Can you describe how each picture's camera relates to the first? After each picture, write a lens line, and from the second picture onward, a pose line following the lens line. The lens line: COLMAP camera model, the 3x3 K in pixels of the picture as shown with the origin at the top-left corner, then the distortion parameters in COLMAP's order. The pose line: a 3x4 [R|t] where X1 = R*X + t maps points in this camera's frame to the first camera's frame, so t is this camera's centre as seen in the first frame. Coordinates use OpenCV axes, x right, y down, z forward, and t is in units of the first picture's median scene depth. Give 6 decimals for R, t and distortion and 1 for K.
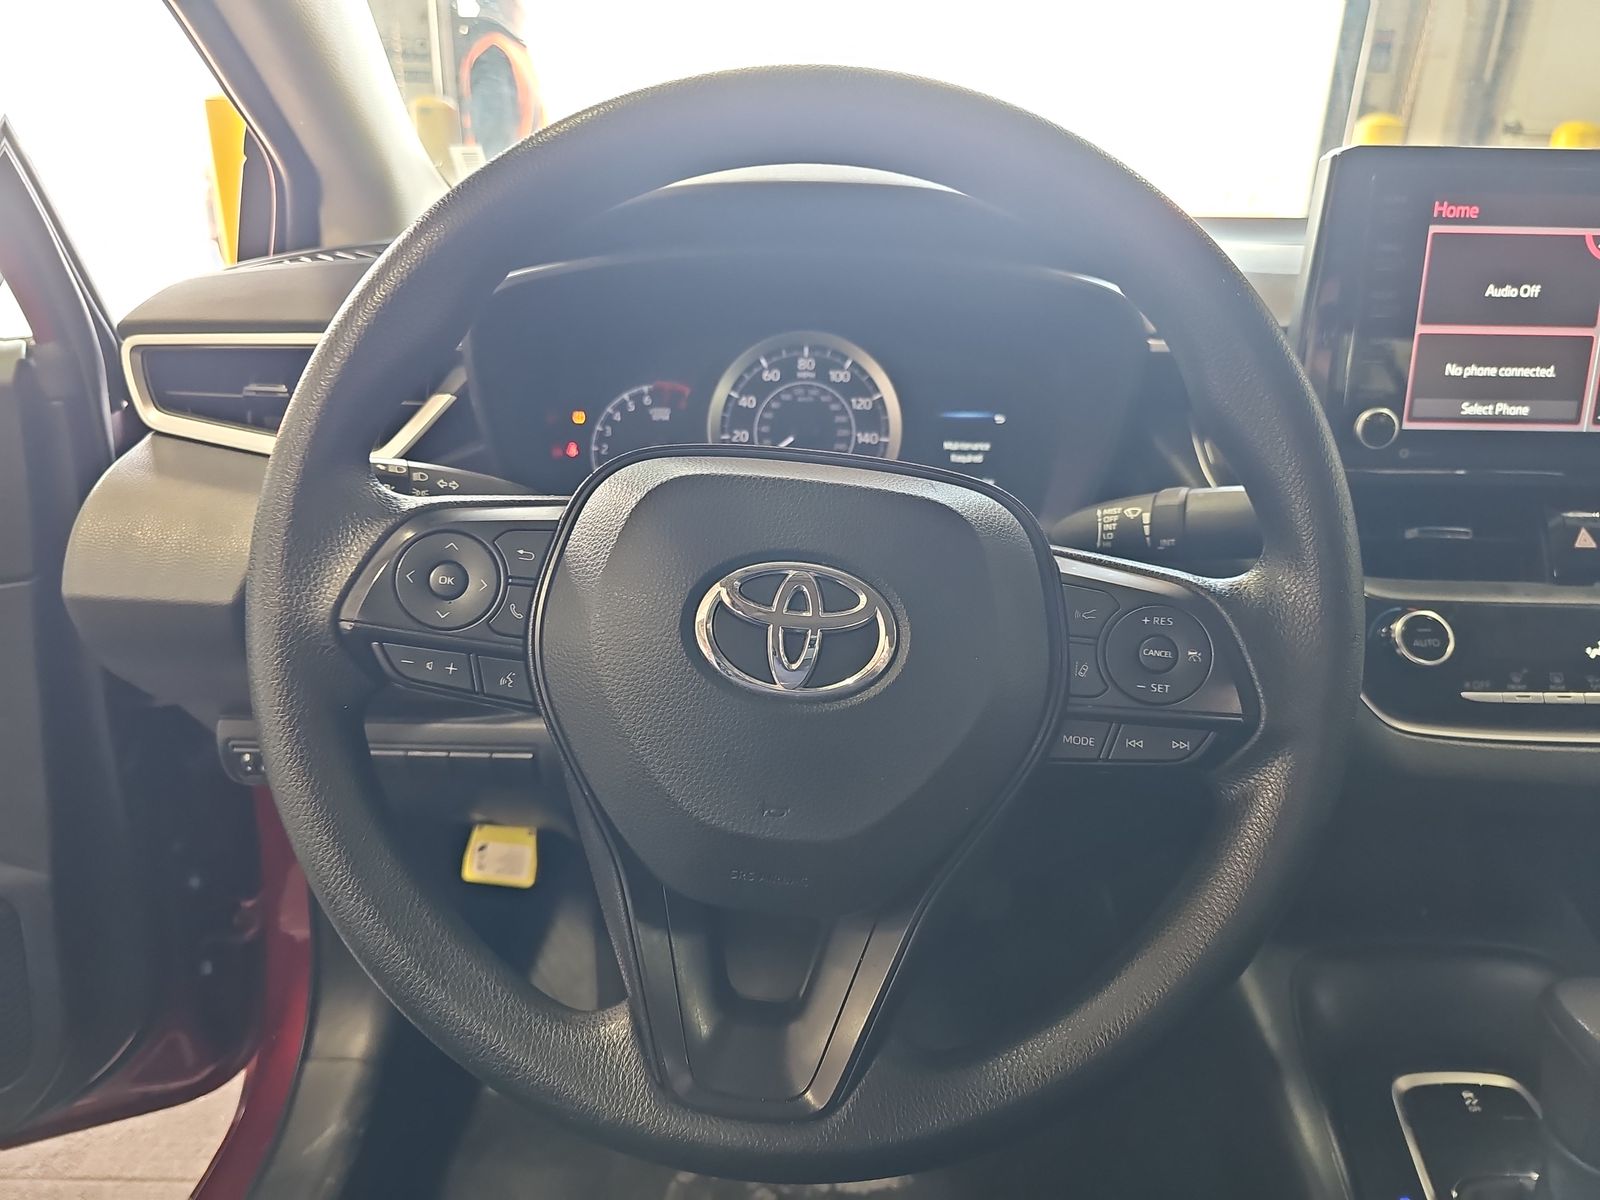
lens RADIAL K [[1072.1, 0, 803.3], [0, 1072.1, 600.2], [0, 0, 1]] dist [-0.008216, -0.017619]
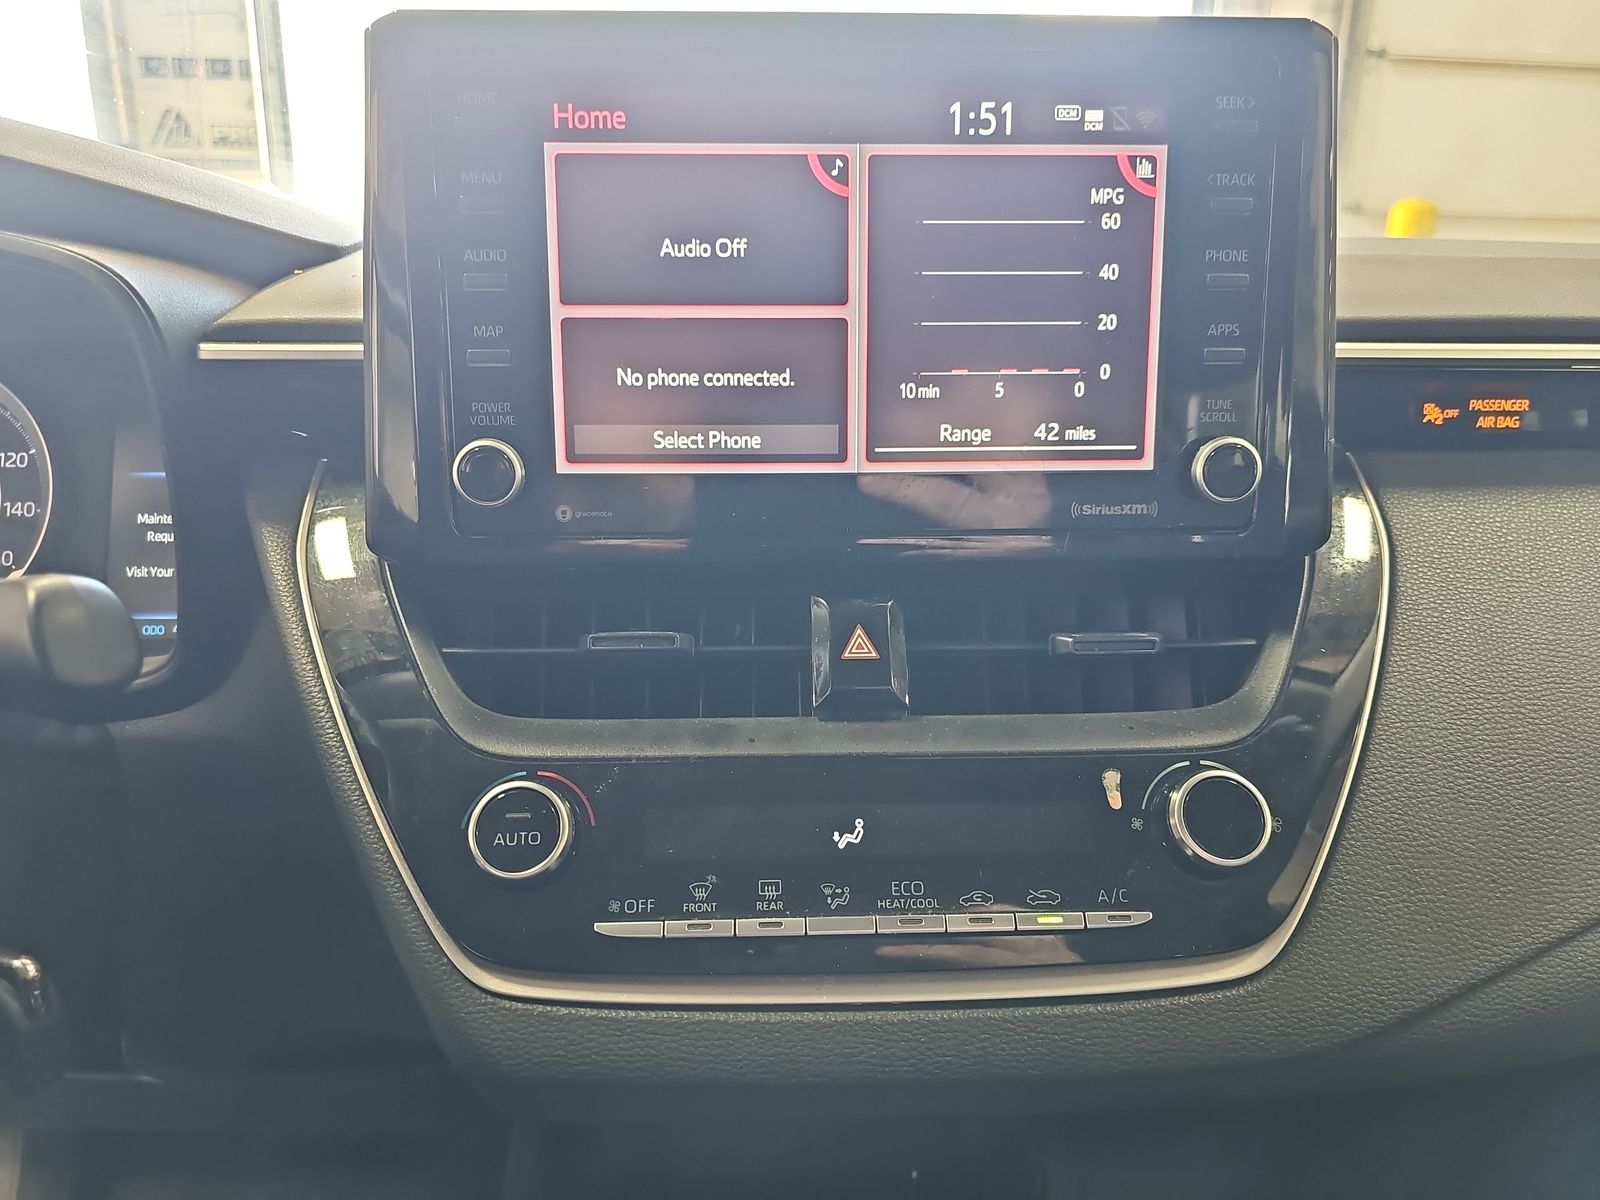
lens RADIAL K [[1072.1, 0, 804.4], [0, 1072.1, 600.1], [0, 0, 1]] dist [-0.008216, -0.017619]
pose [[0.997393, -0.022215, 0.068663, 0.661288], [0.027140, 0.997060, -0.071657, -0.040526], [-0.066869, 0.073334, 0.995063, 0.383331]]
